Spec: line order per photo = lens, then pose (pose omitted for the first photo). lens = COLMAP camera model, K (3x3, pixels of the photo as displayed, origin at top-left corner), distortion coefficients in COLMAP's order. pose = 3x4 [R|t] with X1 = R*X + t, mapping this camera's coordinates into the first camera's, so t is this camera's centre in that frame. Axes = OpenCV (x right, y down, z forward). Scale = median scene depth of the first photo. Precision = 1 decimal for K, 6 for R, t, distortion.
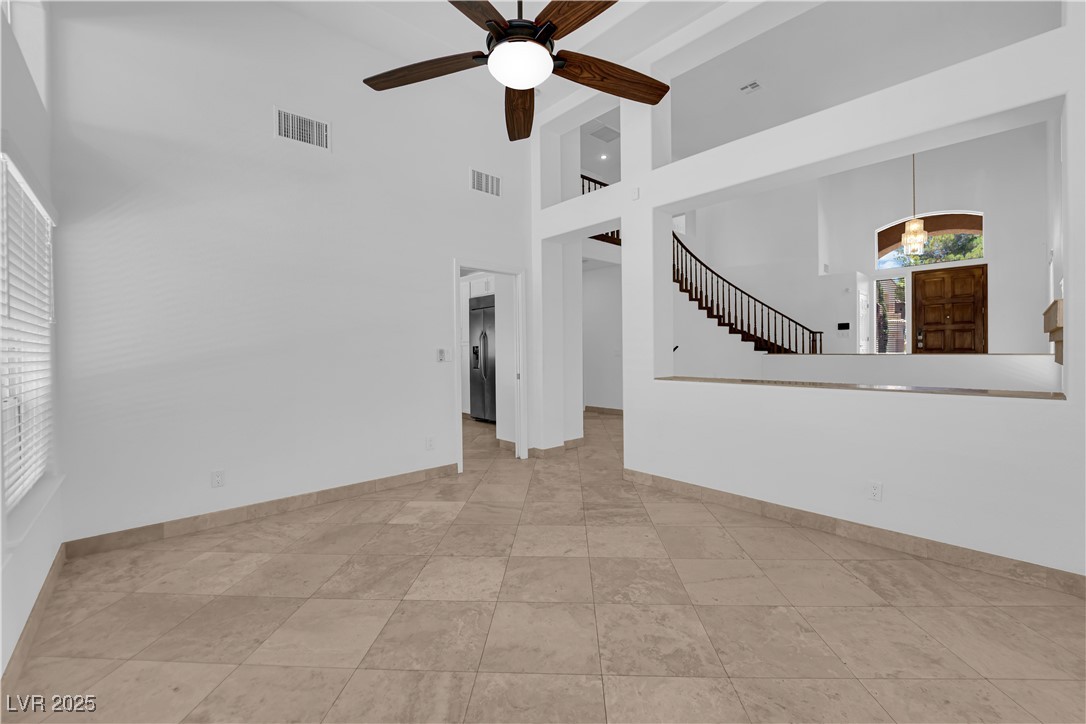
lens RADIAL K [[440.4, 0, 549.8], [0, 440.4, 356.8], [0, 0, 1]] dist [-0.007793, -0.003557]
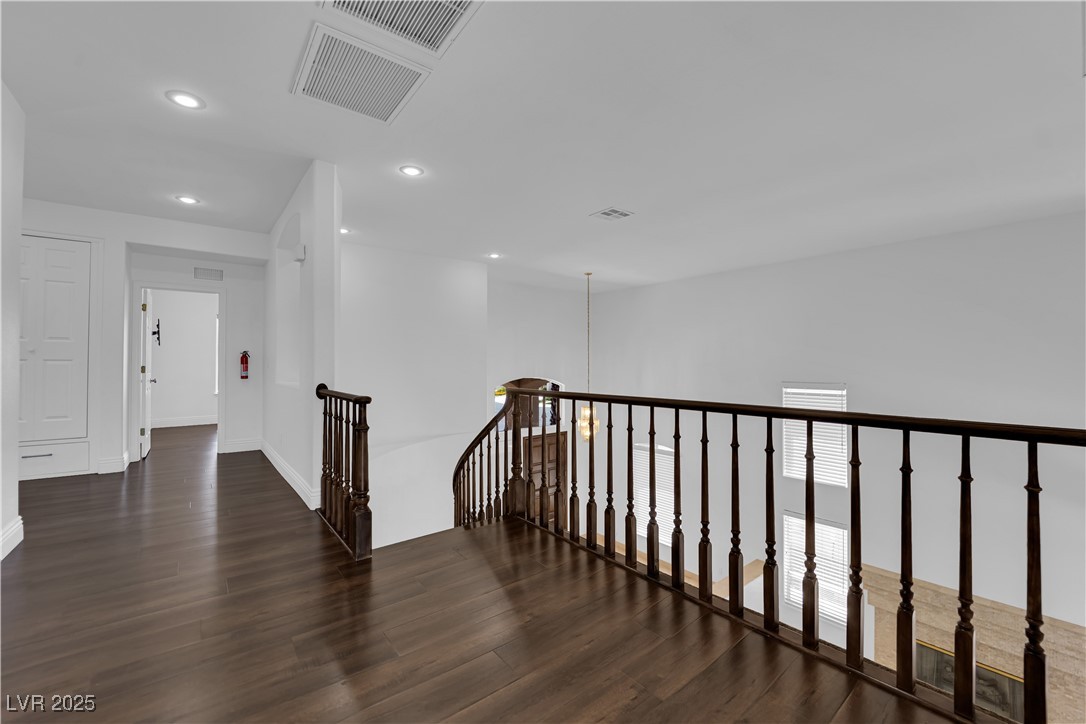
lens RADIAL K [[440.4, 0, 539.6], [0, 440.4, 359.9], [0, 0, 1]] dist [-0.007793, -0.003557]
pose [[0.074196, 0.020749, 0.997028, -0.126623], [0.012807, 0.999681, -0.021757, -0.352796], [-0.997161, 0.014383, 0.073907, 0.926206]]
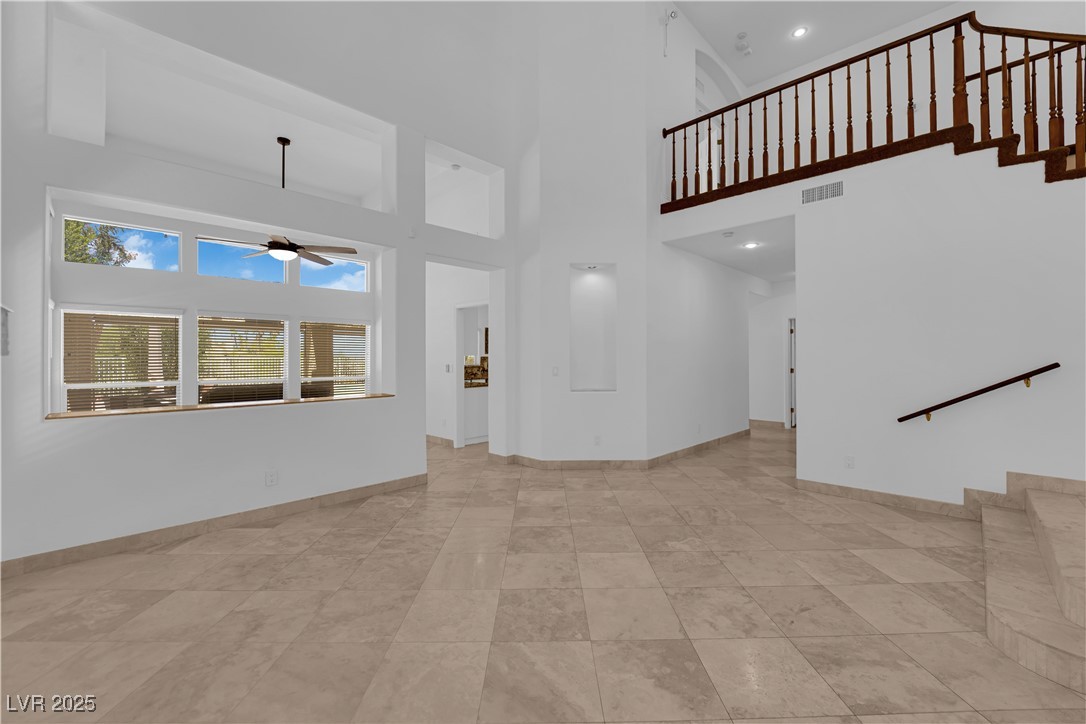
lens RADIAL K [[440.4, 0, 546.7], [0, 440.4, 355.0], [0, 0, 1]] dist [-0.007793, -0.003557]
pose [[0.052628, 0.003741, -0.998607, 0.609822], [-0.011125, 0.999933, 0.003159, -0.027942], [0.998552, 0.010943, 0.052667, 0.578965]]
